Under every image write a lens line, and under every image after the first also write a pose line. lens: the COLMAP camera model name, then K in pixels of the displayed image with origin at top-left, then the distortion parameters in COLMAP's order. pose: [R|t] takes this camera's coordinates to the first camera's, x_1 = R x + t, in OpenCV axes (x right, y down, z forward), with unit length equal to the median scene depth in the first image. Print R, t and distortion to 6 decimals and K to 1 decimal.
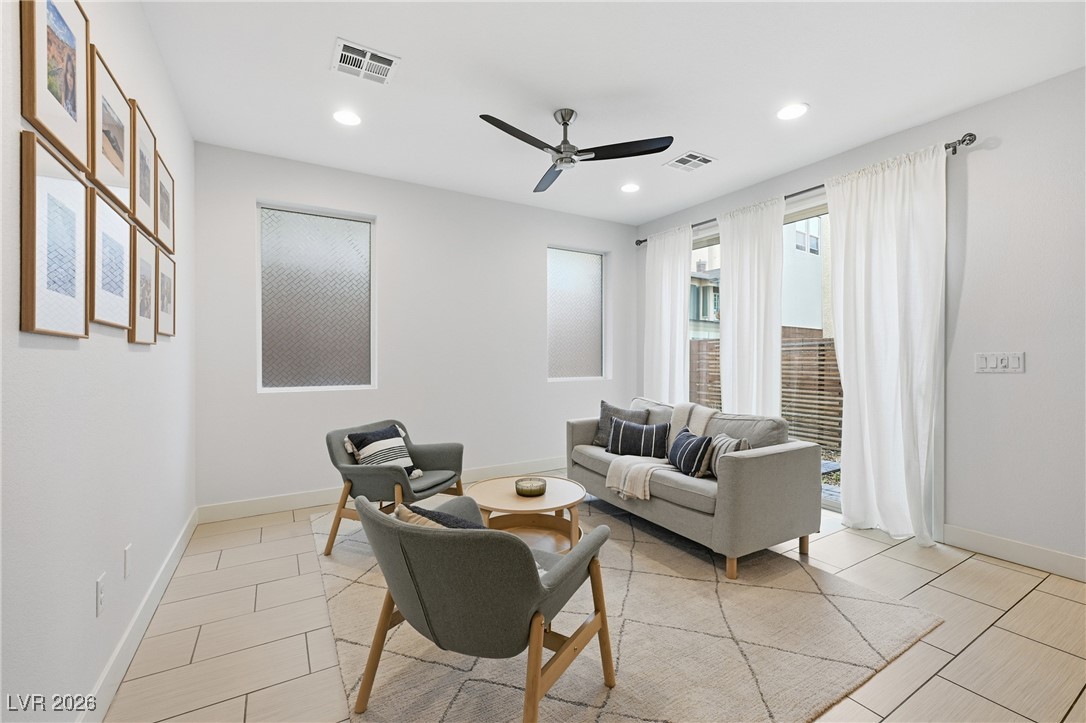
lens RADIAL K [[450.0, 0, 543.0], [0, 450.0, 361.5], [0, 0, 1]] dist [0.000717, -0.000274]
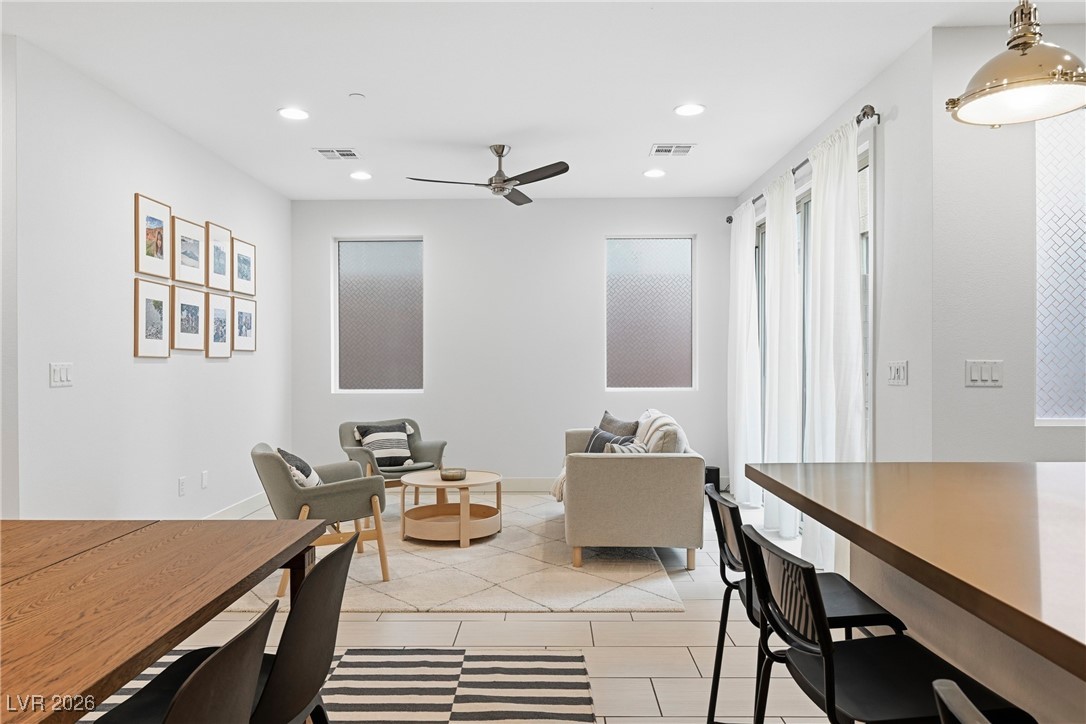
lens RADIAL K [[724.9, 0, 543.0], [0, 724.9, 362.0], [0, 0, 1]] dist [0.007573, 0.001351]
pose [[0.853532, -0.000450, -0.521041, 1.095744], [-0.003233, 0.999976, -0.006160, -0.007327], [0.521031, 0.006942, 0.853510, -0.483382]]
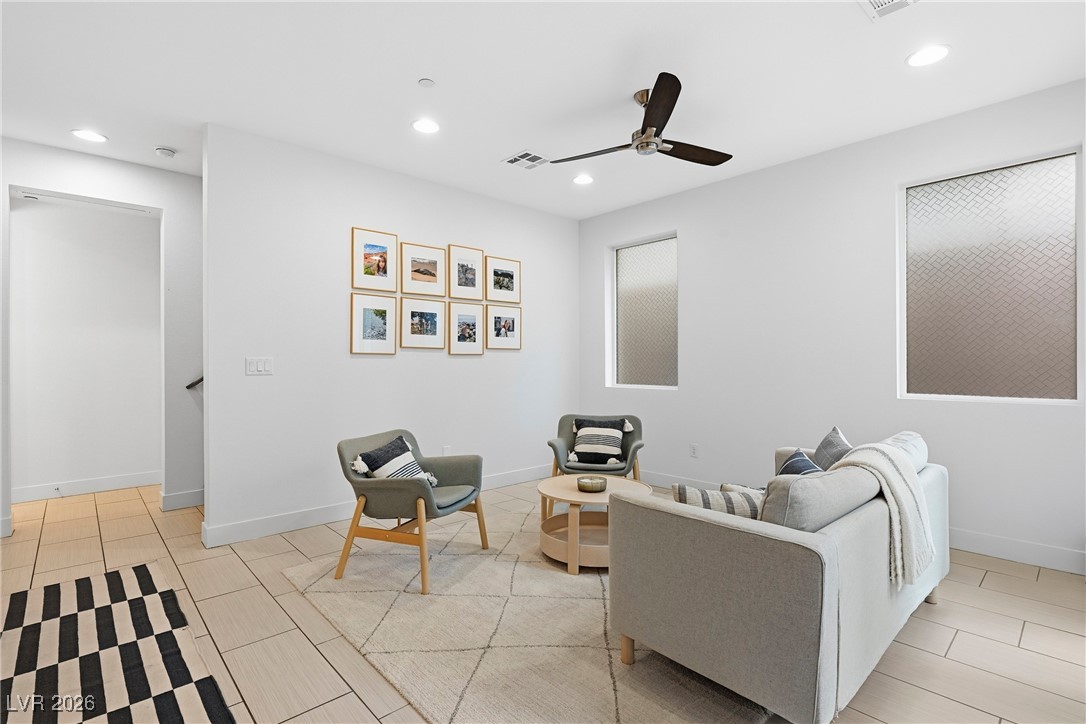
lens RADIAL K [[510.0, 0, 543.0], [0, 510.0, 362.0], [0, 0, 1]] dist [0.000691, 0.000116]
pose [[0.209349, 0.002832, -0.977837, 1.038502], [-0.009488, 0.999955, 0.000865, -0.007471], [0.977795, 0.009096, 0.209367, 0.592437]]
